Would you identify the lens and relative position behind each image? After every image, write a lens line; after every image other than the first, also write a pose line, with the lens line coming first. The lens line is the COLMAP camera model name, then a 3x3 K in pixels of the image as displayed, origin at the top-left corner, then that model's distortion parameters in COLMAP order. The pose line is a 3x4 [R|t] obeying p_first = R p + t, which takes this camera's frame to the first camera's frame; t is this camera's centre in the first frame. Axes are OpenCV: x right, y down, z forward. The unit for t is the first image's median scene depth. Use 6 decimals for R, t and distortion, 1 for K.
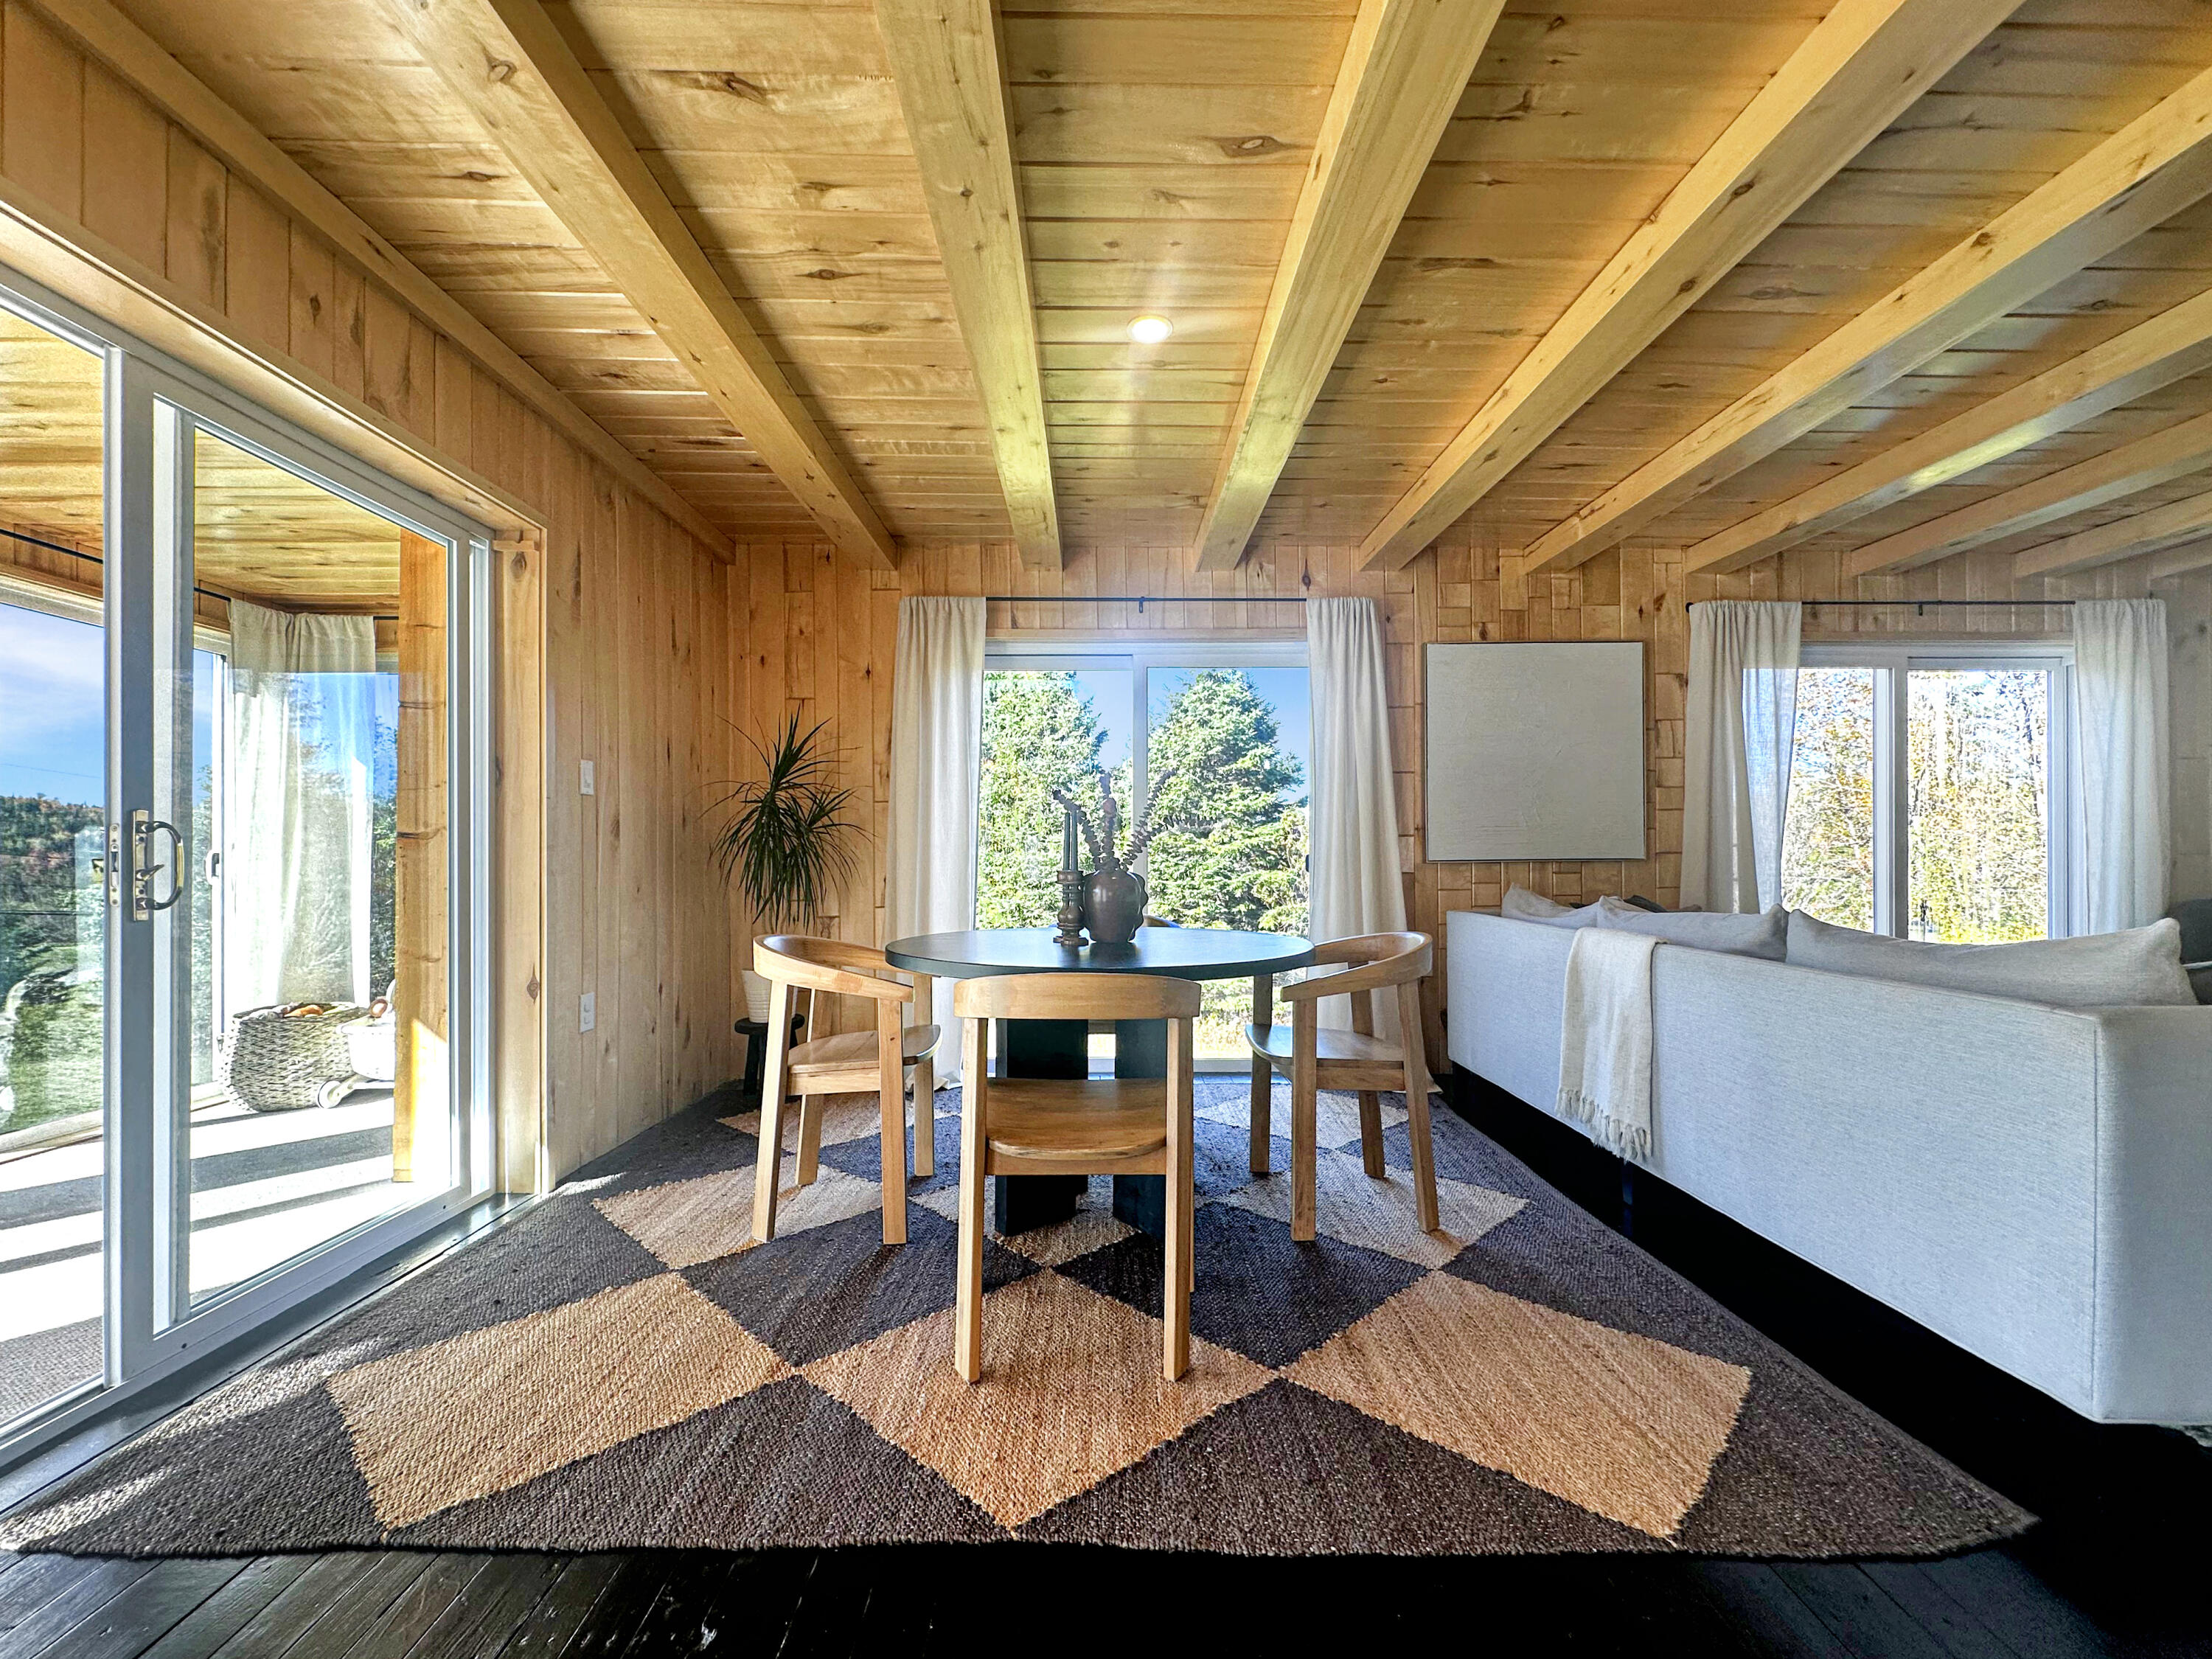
lens RADIAL K [[886.2, 0, 1106.2], [0, 886.2, 824.8], [0, 0, 1]] dist [0.002058, -0.000064]
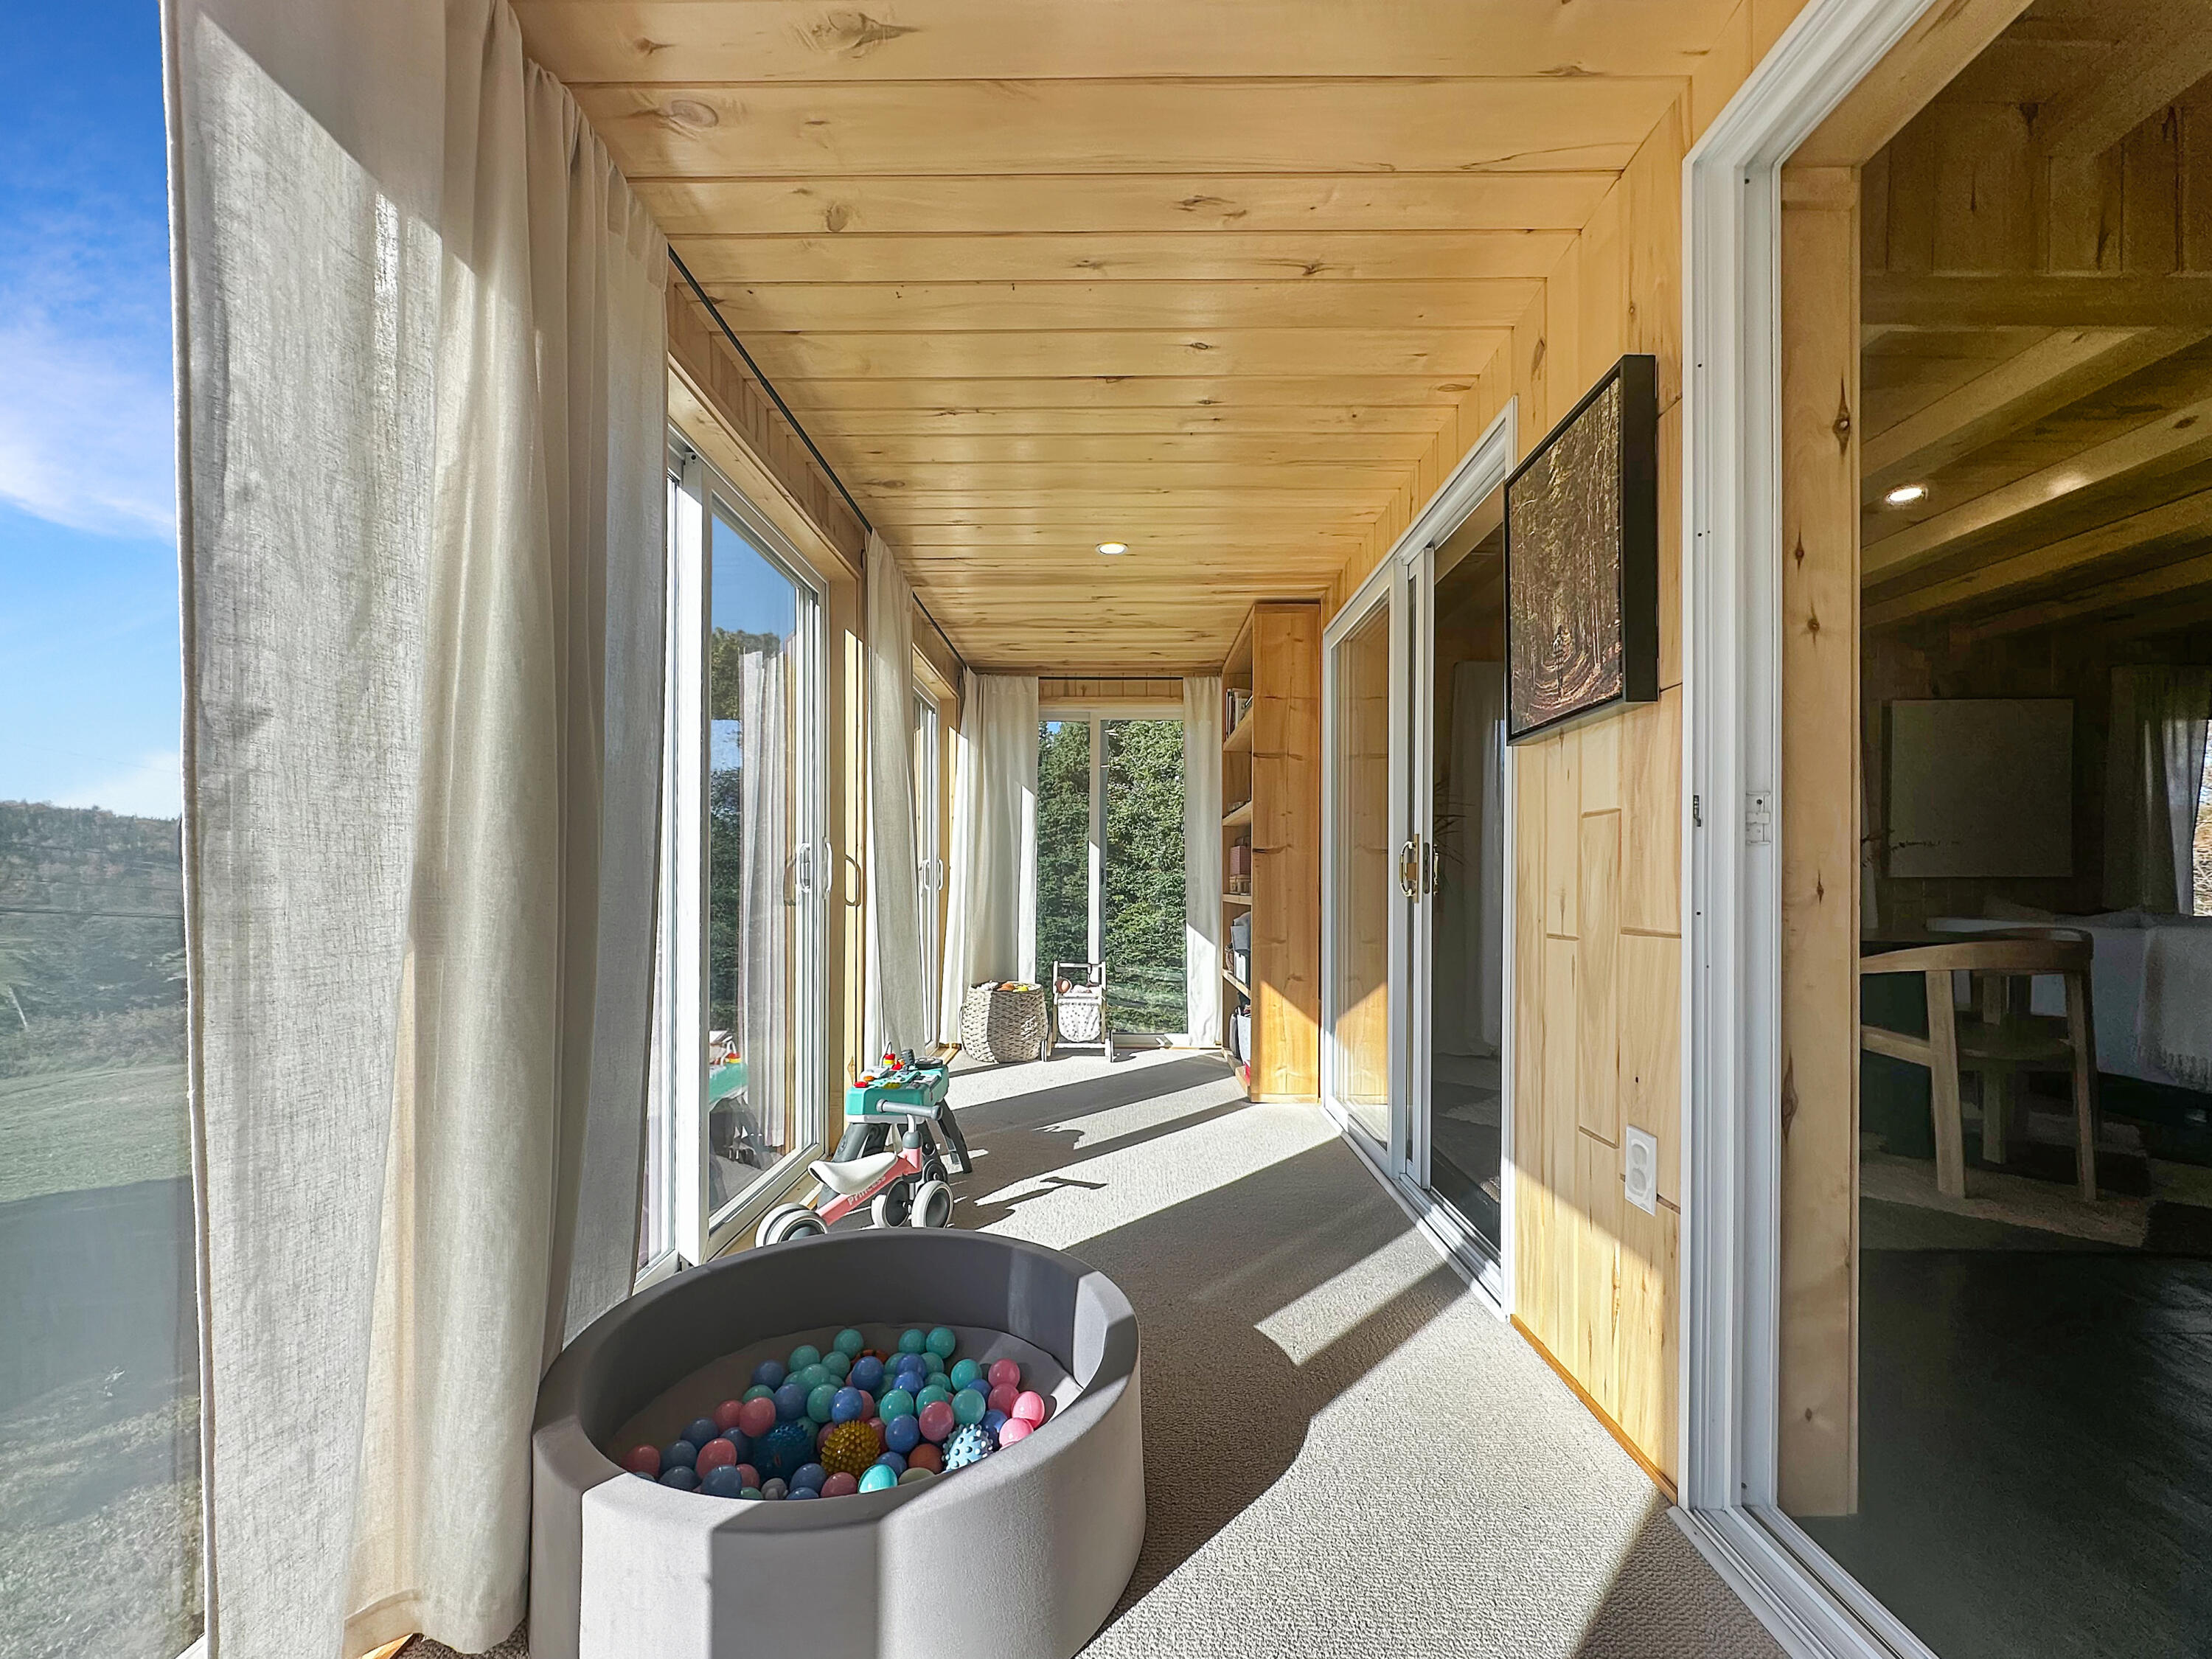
lens RADIAL K [[886.2, 0, 1104.2], [0, 886.2, 838.5], [0, 0, 1]] dist [0.002058, -0.000064]
pose [[0.999353, 0.007599, -0.035164, -0.673805], [-0.007843, 0.999946, -0.006809, 0.002792], [0.035110, 0.007081, 0.999358, -0.255661]]
